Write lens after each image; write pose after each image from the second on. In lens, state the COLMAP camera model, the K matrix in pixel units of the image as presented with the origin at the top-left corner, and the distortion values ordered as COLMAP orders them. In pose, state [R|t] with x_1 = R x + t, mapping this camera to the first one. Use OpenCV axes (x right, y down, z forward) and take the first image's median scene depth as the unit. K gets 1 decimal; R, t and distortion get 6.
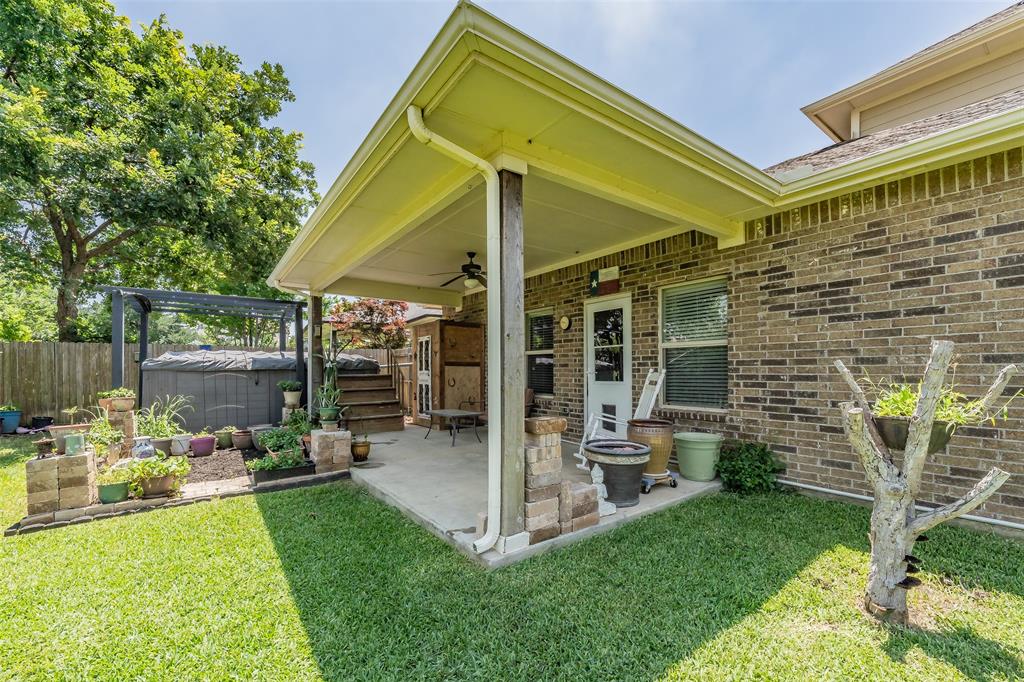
lens RADIAL K [[446.4, 0, 522.9], [0, 446.4, 369.3], [0, 0, 1]] dist [0.003395, 0.001426]
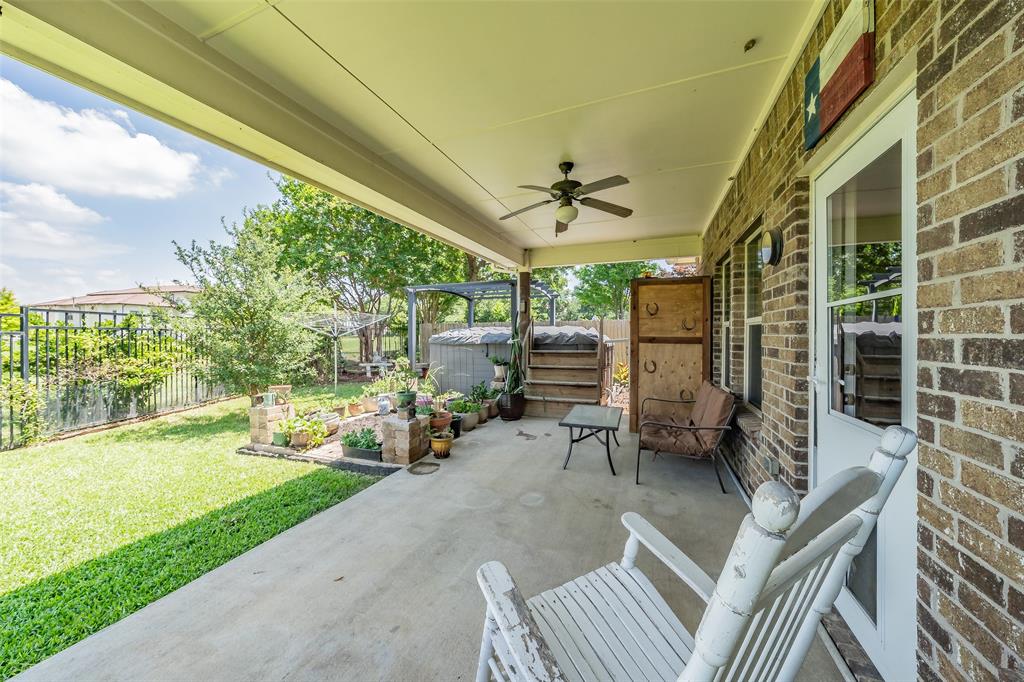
lens RADIAL K [[360.2, 0, 510.9], [0, 360.2, 337.0], [0, 0, 1]] dist [-0.000721, -0.000330]
pose [[0.529491, 0.005625, -0.848297, 0.269575], [0.002019, 0.999967, 0.007891, -0.029279], [0.848313, -0.005891, 0.529462, 0.687525]]
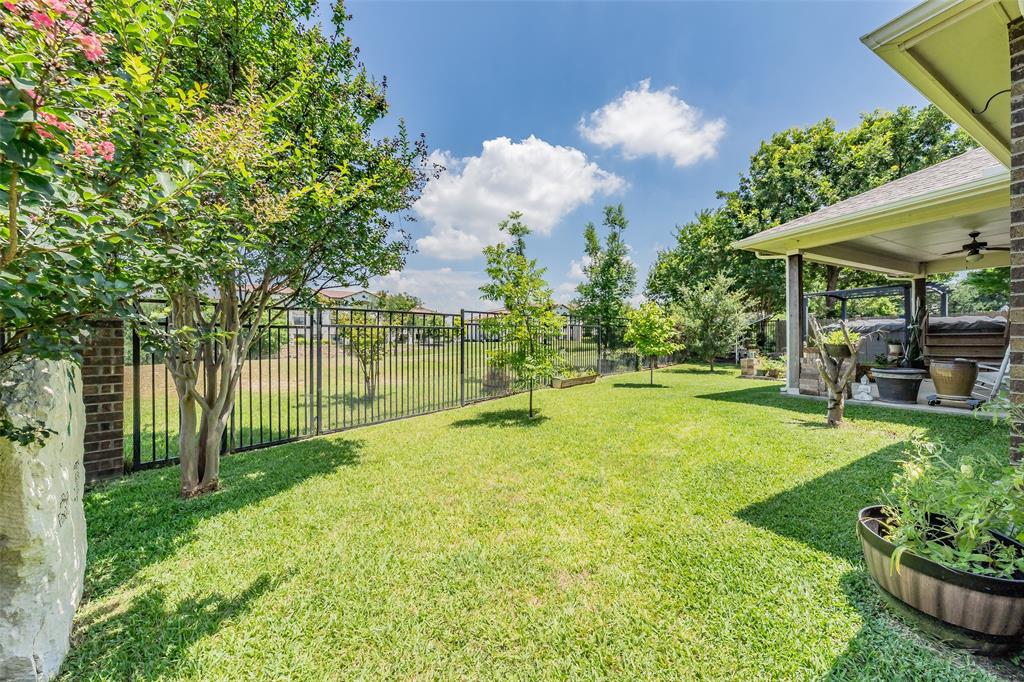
lens RADIAL K [[360.2, 0, 517.8], [0, 360.2, 340.1], [0, 0, 1]] dist [-0.000721, -0.000330]
pose [[-0.159321, 0.001714, -0.987225, 1.142293], [0.006702, 0.999977, 0.000654, 0.032230], [0.987204, -0.006513, -0.159329, -0.139478]]
